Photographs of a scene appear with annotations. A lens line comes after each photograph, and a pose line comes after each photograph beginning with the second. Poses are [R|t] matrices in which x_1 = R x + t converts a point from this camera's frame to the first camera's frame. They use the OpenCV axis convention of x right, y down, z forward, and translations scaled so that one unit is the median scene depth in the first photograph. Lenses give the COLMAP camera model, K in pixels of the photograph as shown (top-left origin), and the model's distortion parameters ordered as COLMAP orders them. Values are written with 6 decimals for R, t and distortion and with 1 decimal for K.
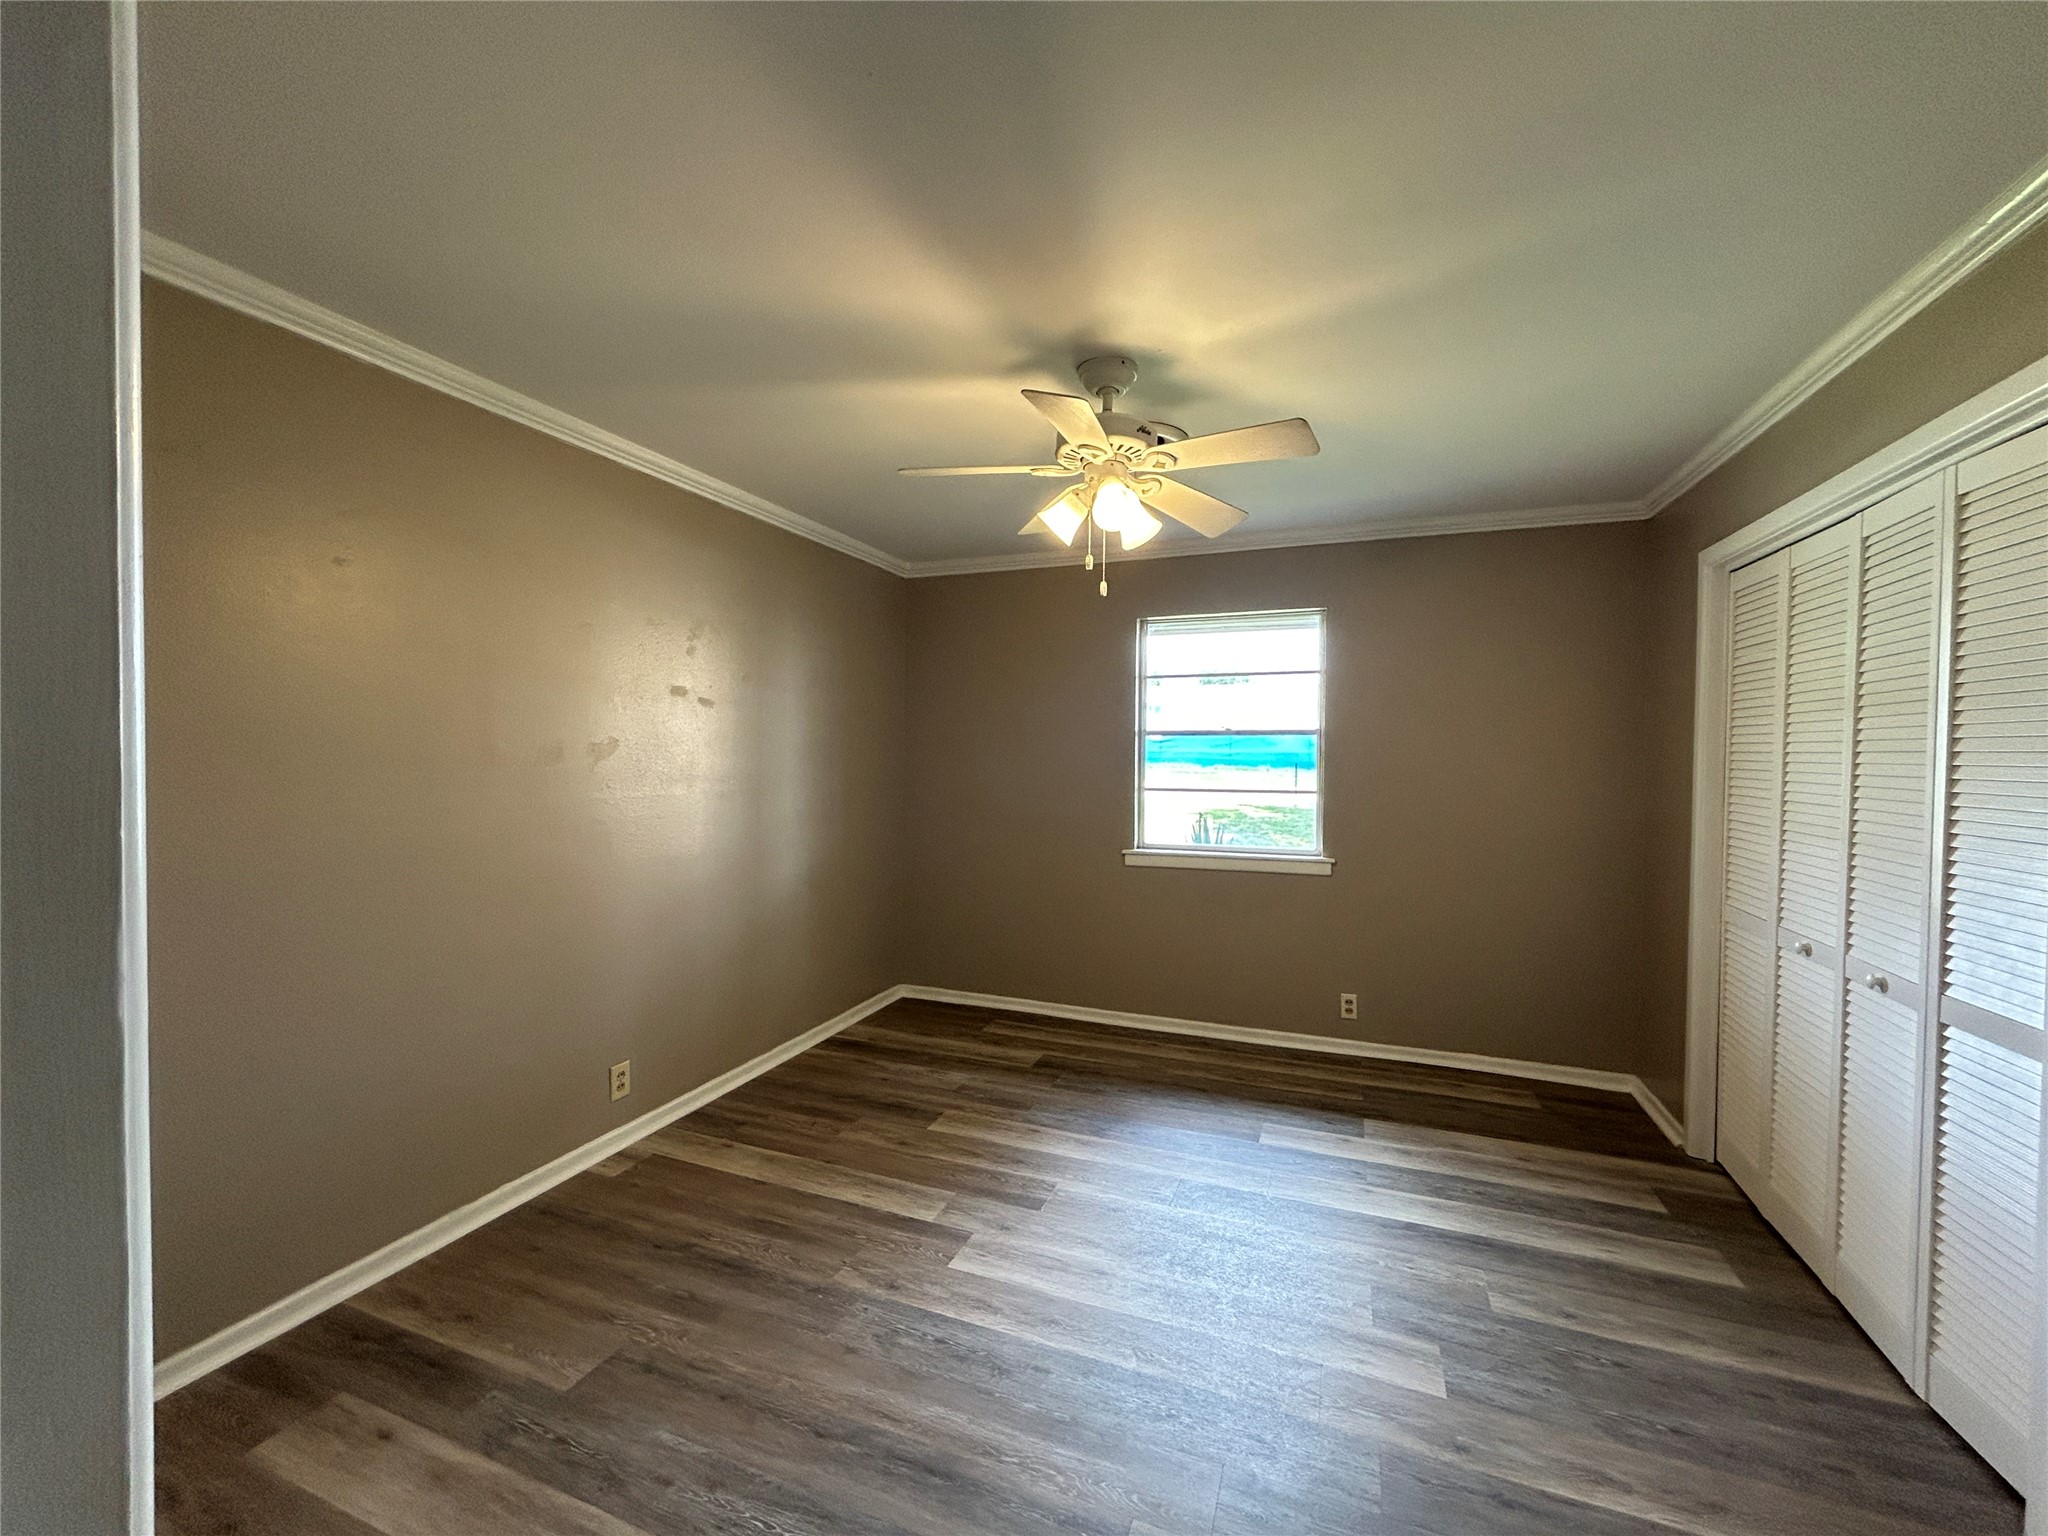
lens RADIAL K [[833.5, 0, 1020.7], [0, 833.5, 766.8], [0, 0, 1]] dist [-0.000265, -0.000043]
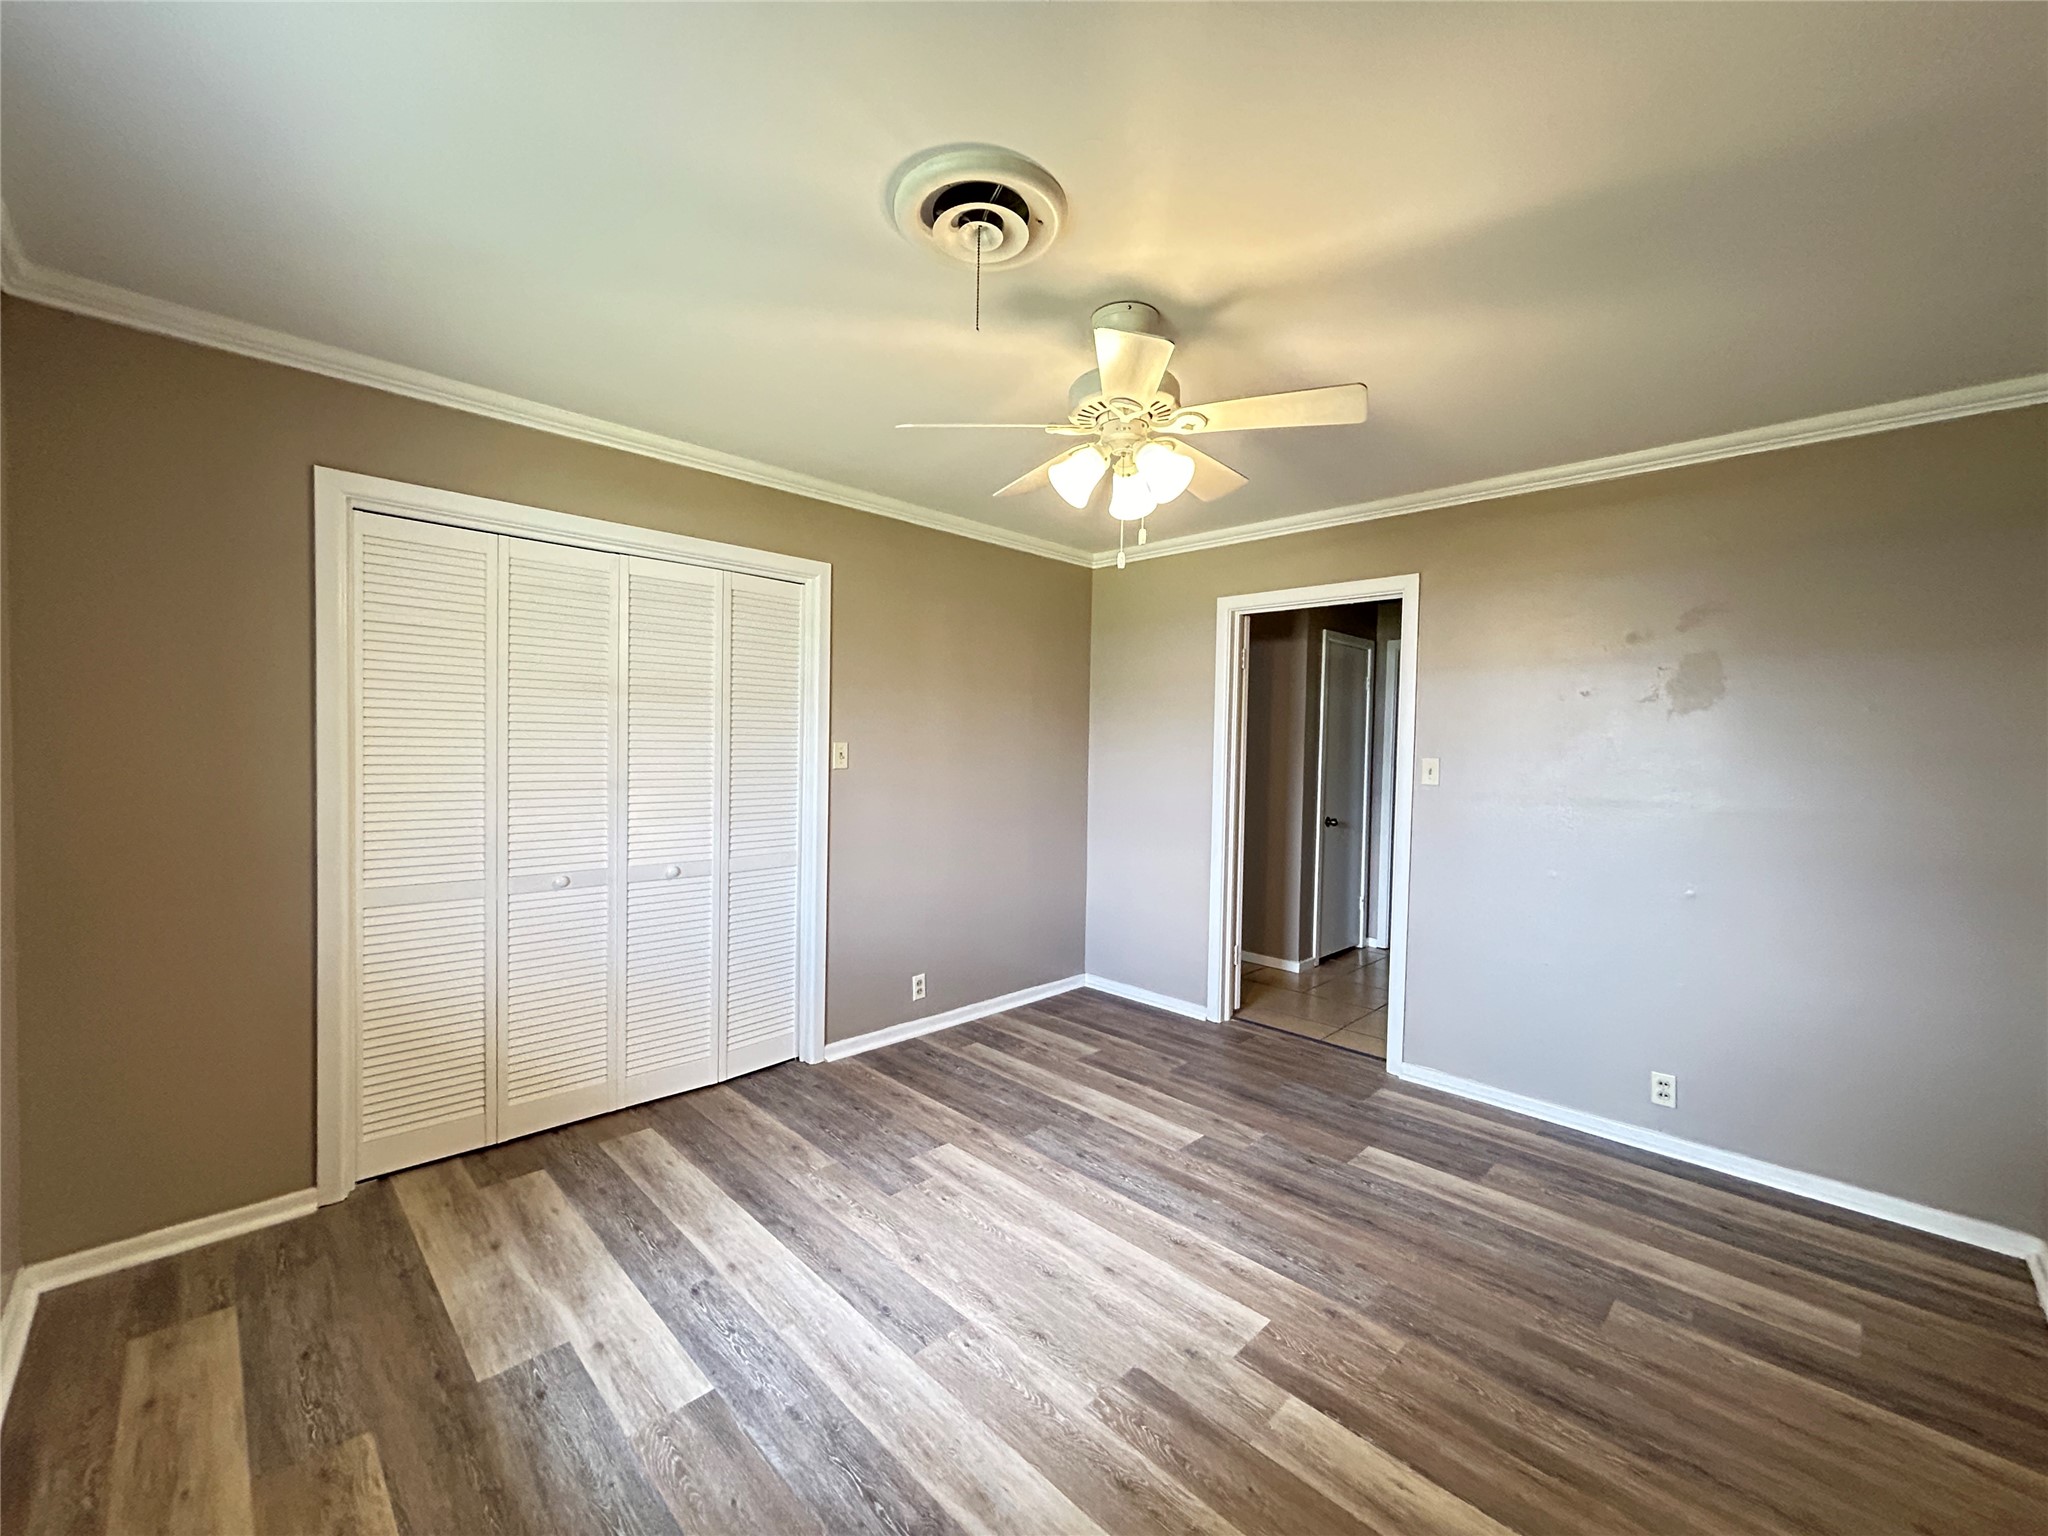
lens RADIAL K [[826.8, 0, 1031.0], [0, 826.8, 765.0], [0, 0, 1]] dist [-0.002093, -0.000121]
pose [[-0.920588, -0.039471, 0.388535, -0.164279], [-0.021380, 0.998481, 0.050779, -0.030177], [-0.389949, 0.038440, -0.920034, 1.807249]]
